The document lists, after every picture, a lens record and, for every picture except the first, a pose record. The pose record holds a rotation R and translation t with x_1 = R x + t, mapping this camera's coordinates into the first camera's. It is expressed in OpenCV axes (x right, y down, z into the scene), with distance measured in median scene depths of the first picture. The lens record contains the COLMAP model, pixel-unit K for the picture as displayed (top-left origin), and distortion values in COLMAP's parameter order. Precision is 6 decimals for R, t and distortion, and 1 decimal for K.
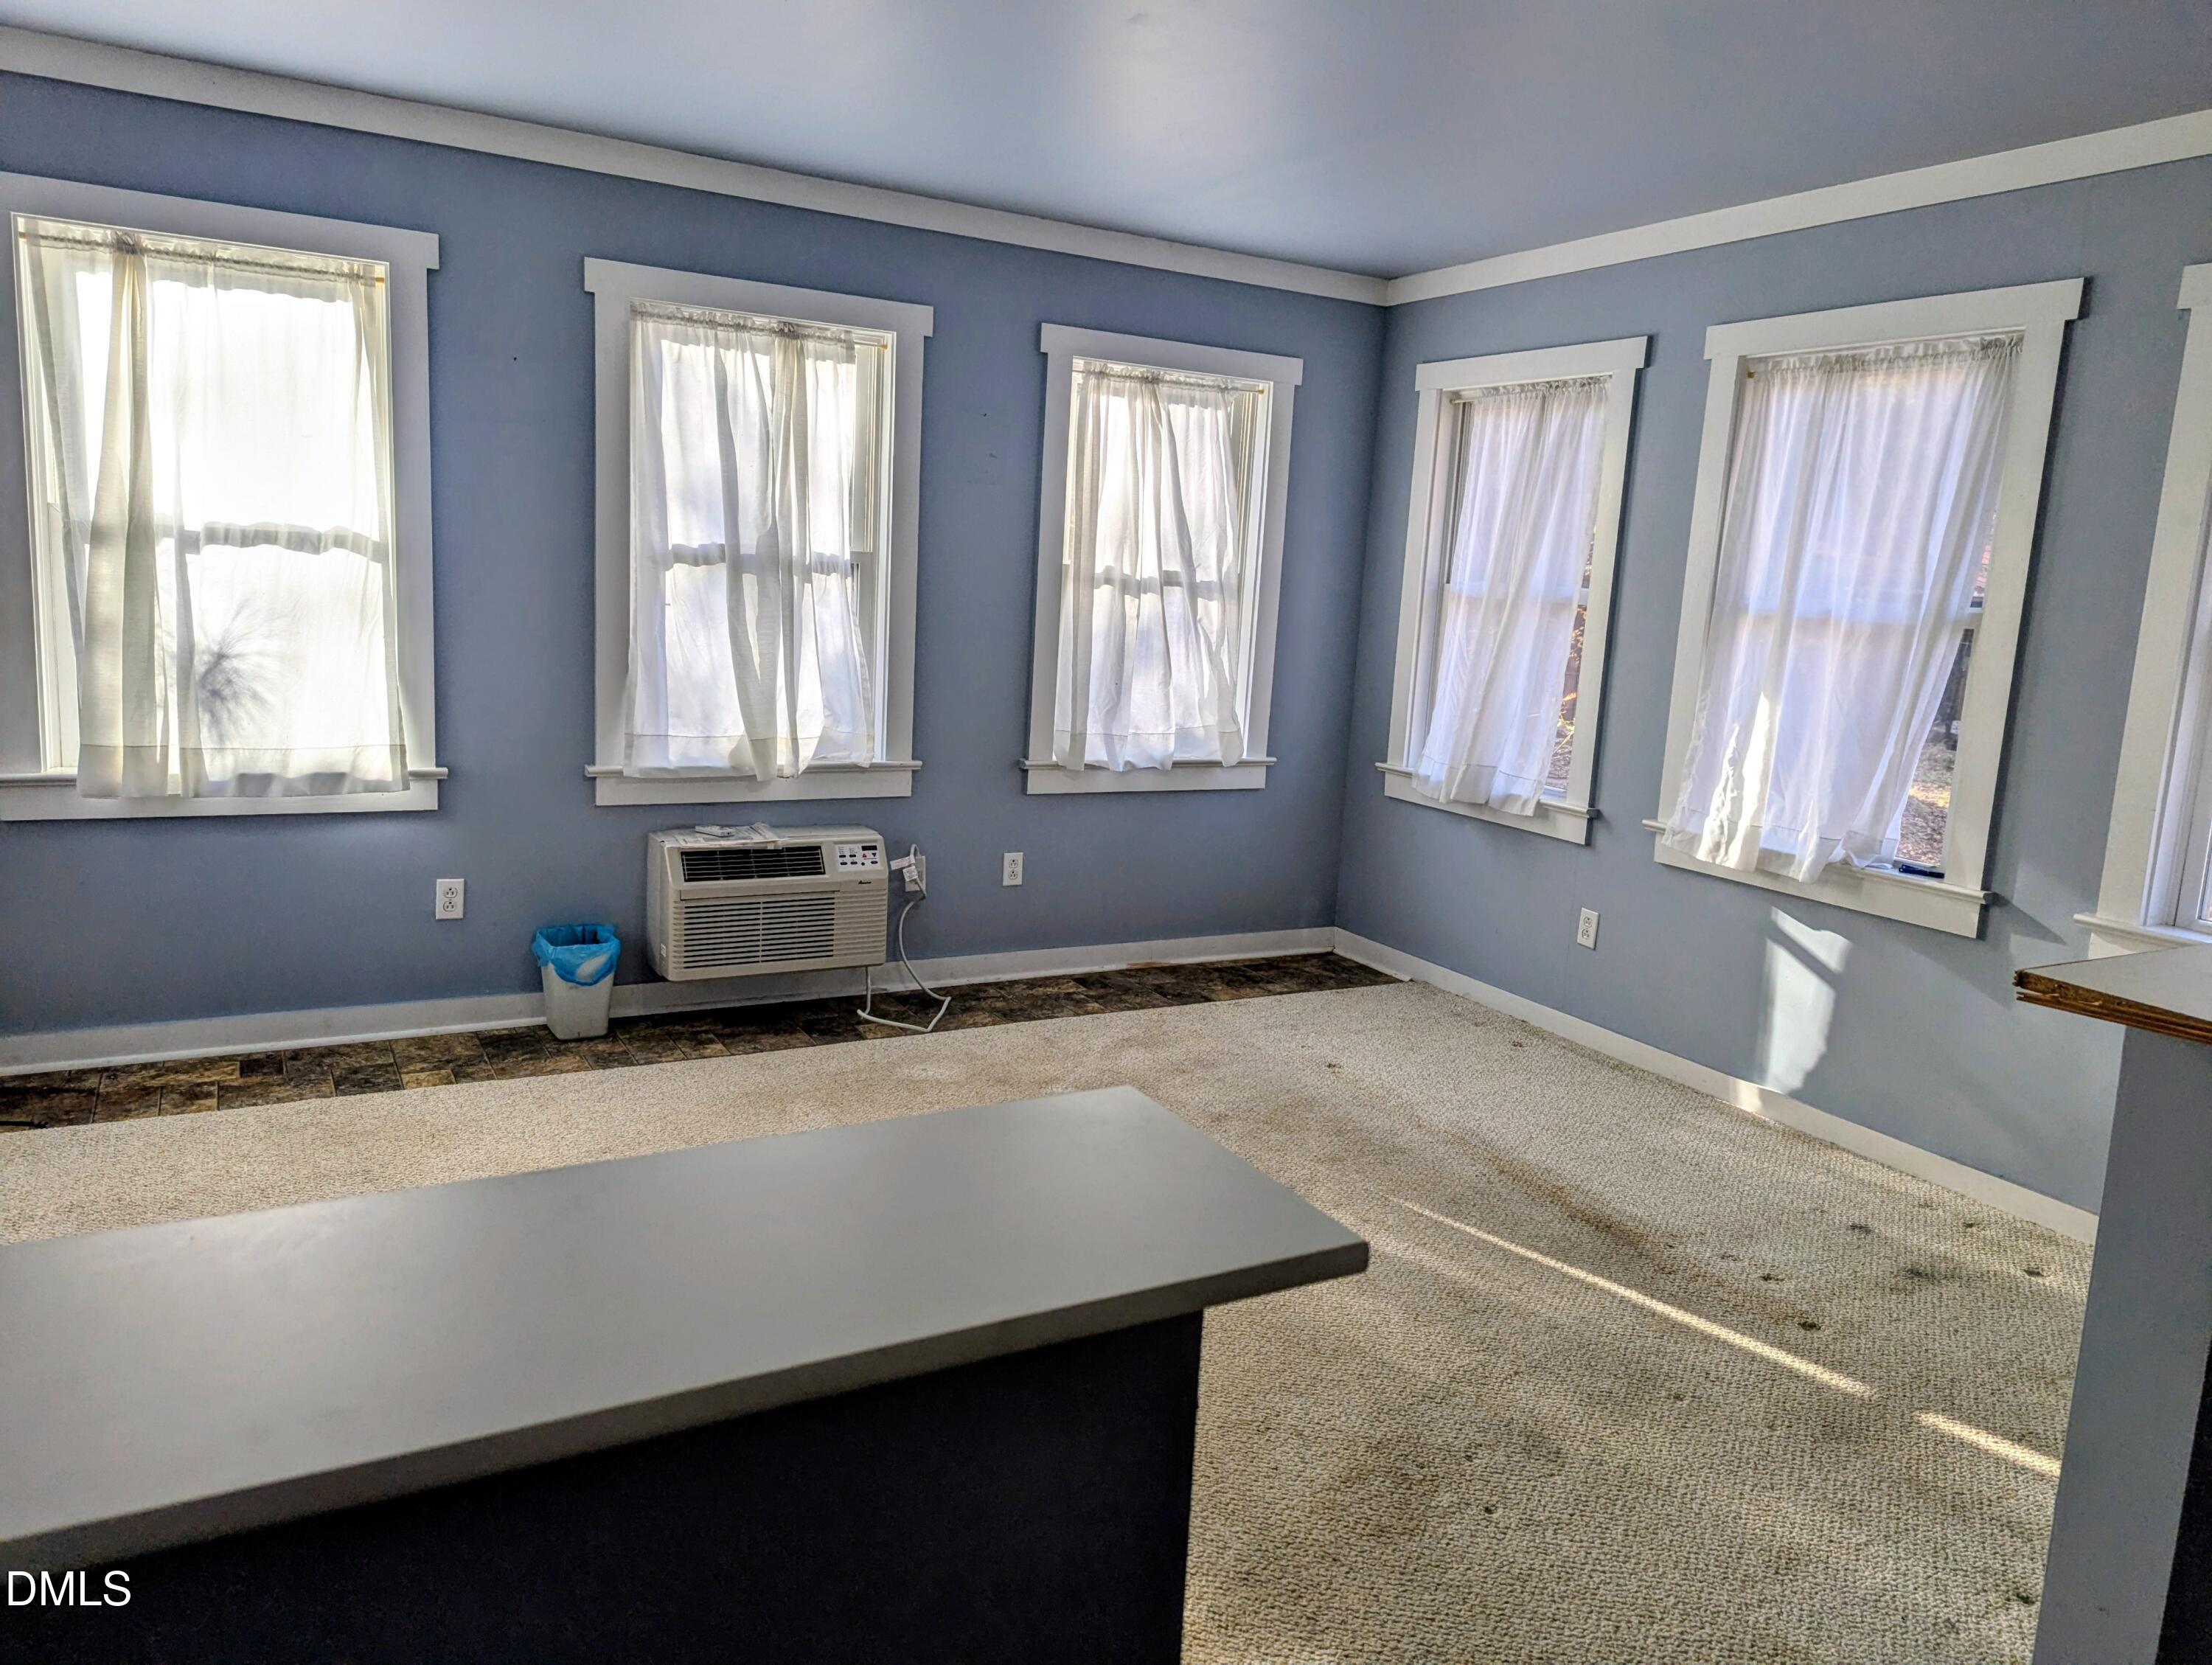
lens RADIAL K [[1587.9, 0, 1091.4], [0, 1587.9, 850.5], [0, 0, 1]] dist [0.014321, -0.052878]
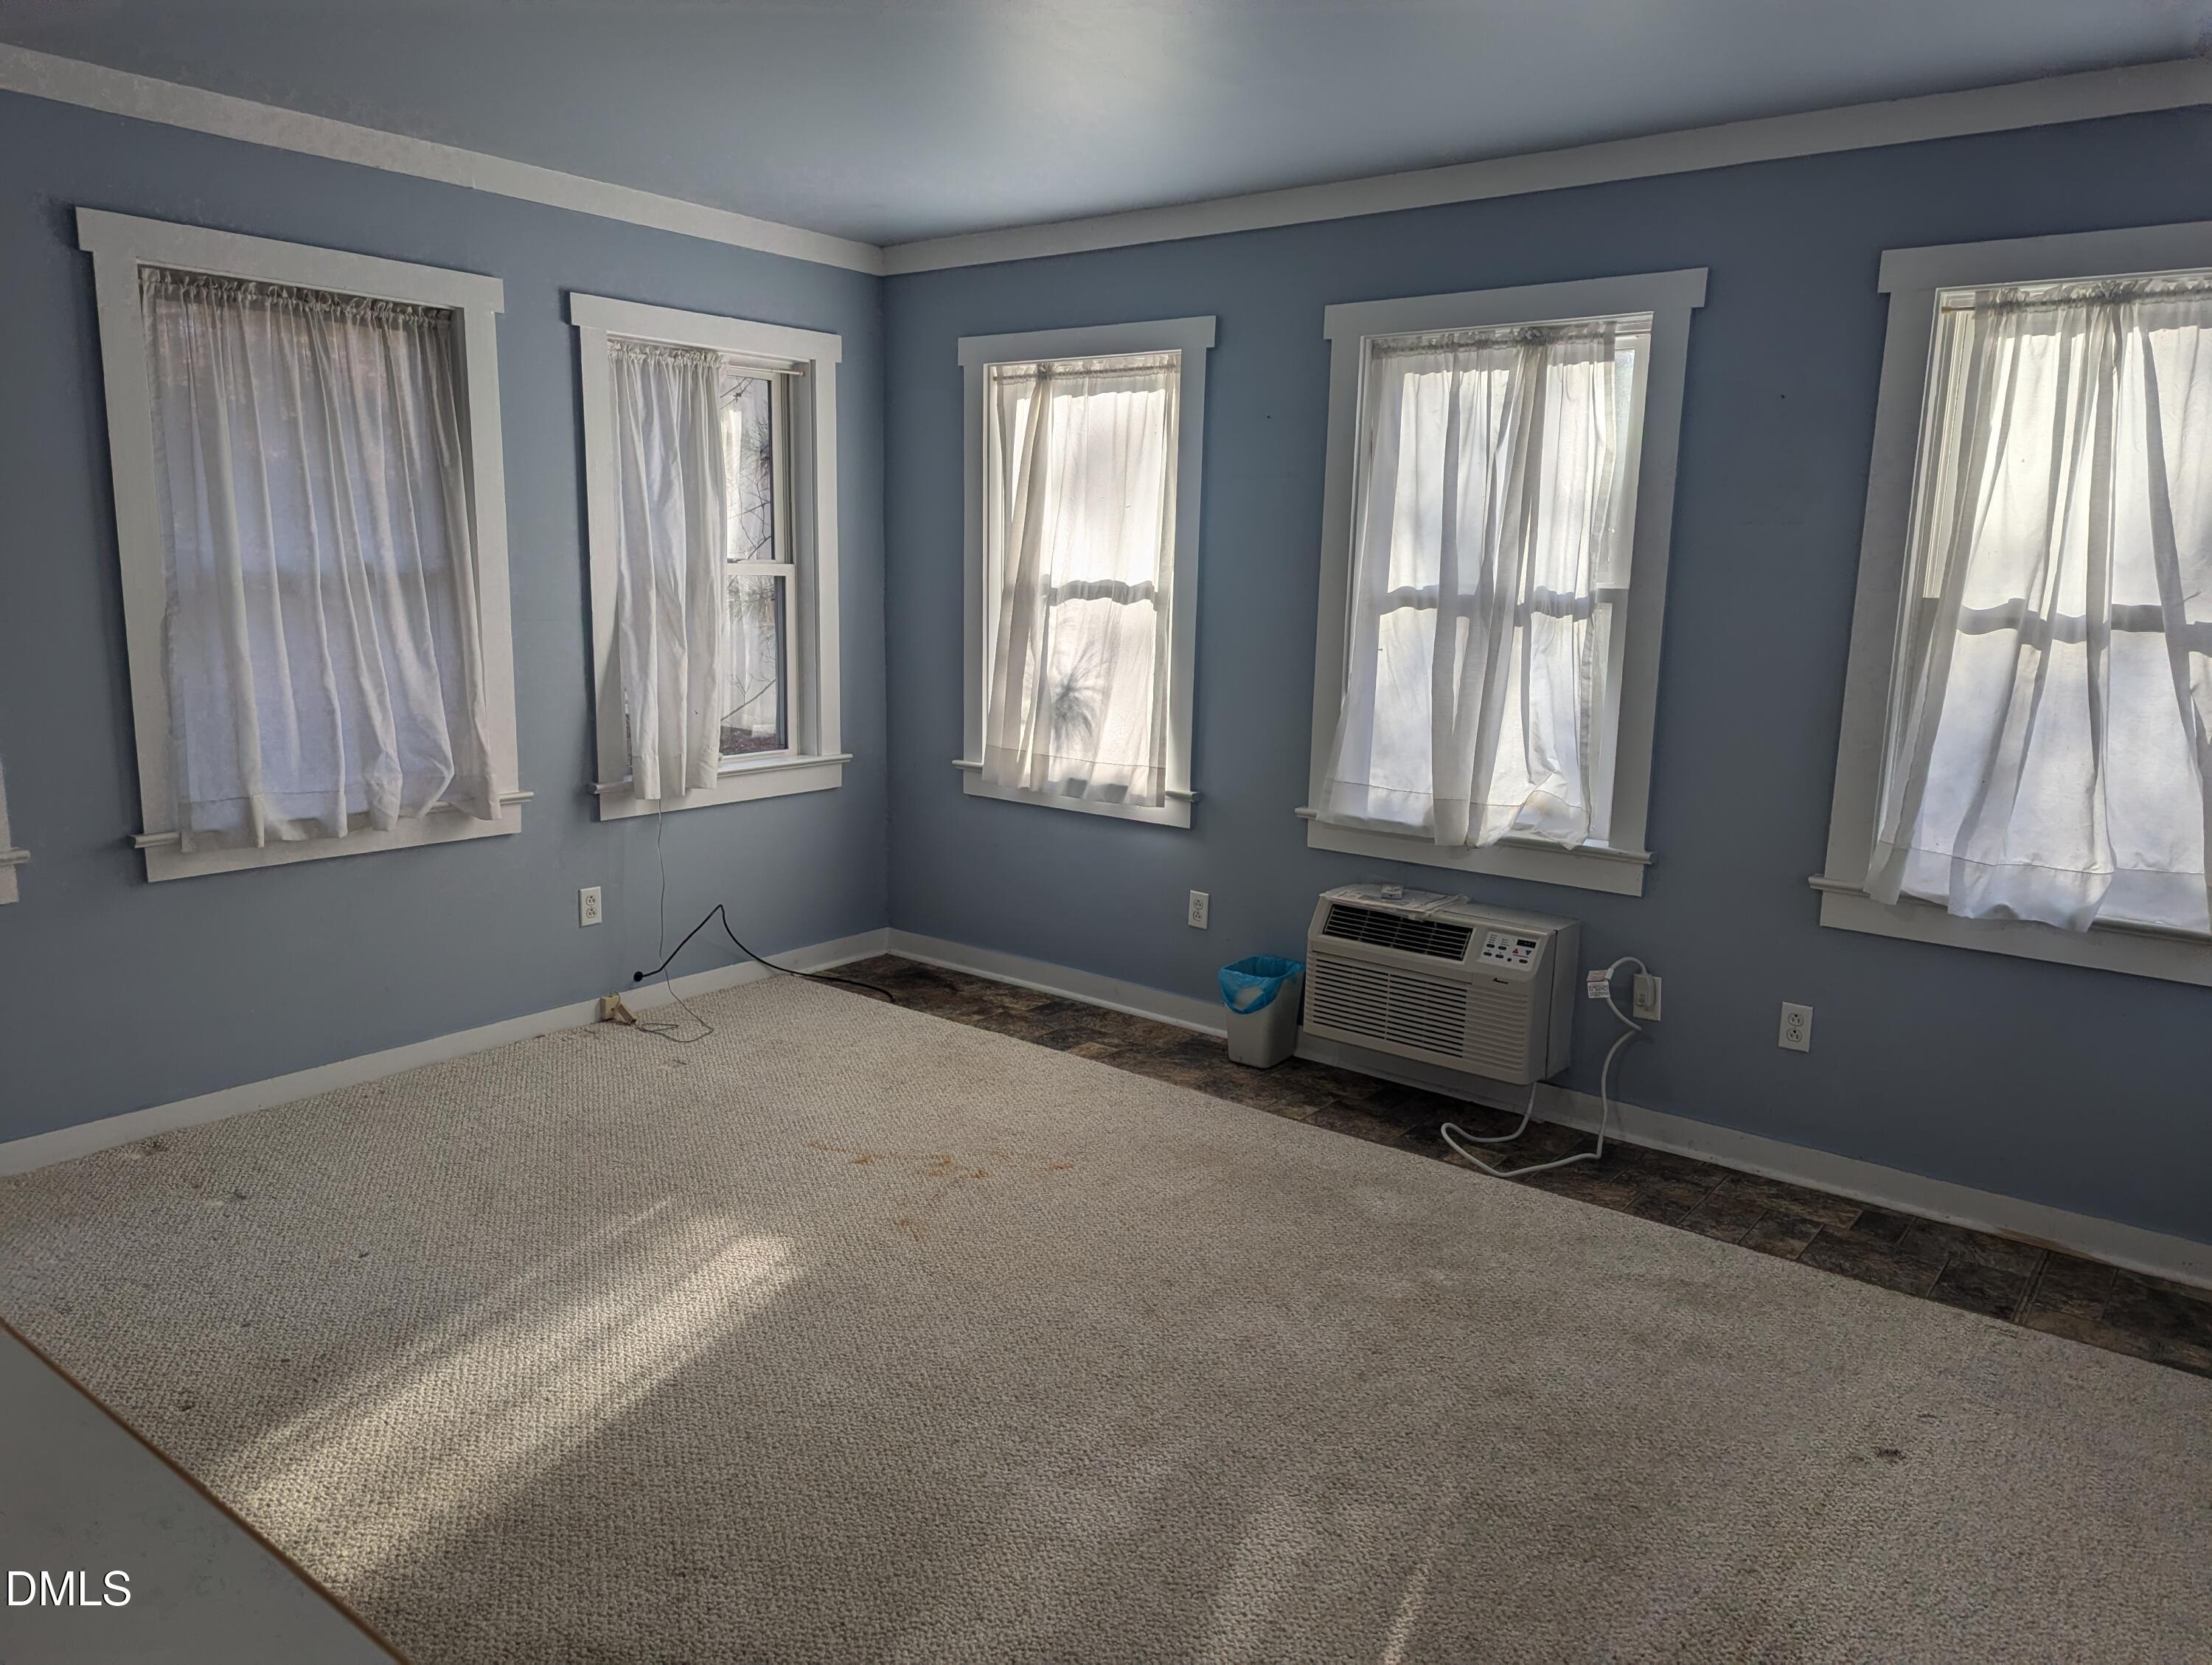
lens RADIAL K [[1587.9, 0, 1085.0], [0, 1587.9, 852.6], [0, 0, 1]] dist [0.014321, -0.052878]
pose [[0.317474, 0.128415, -0.939532, 0.592027], [-0.160214, 0.983808, 0.080330, -0.082783], [0.934635, 0.125023, 0.332907, 0.529572]]
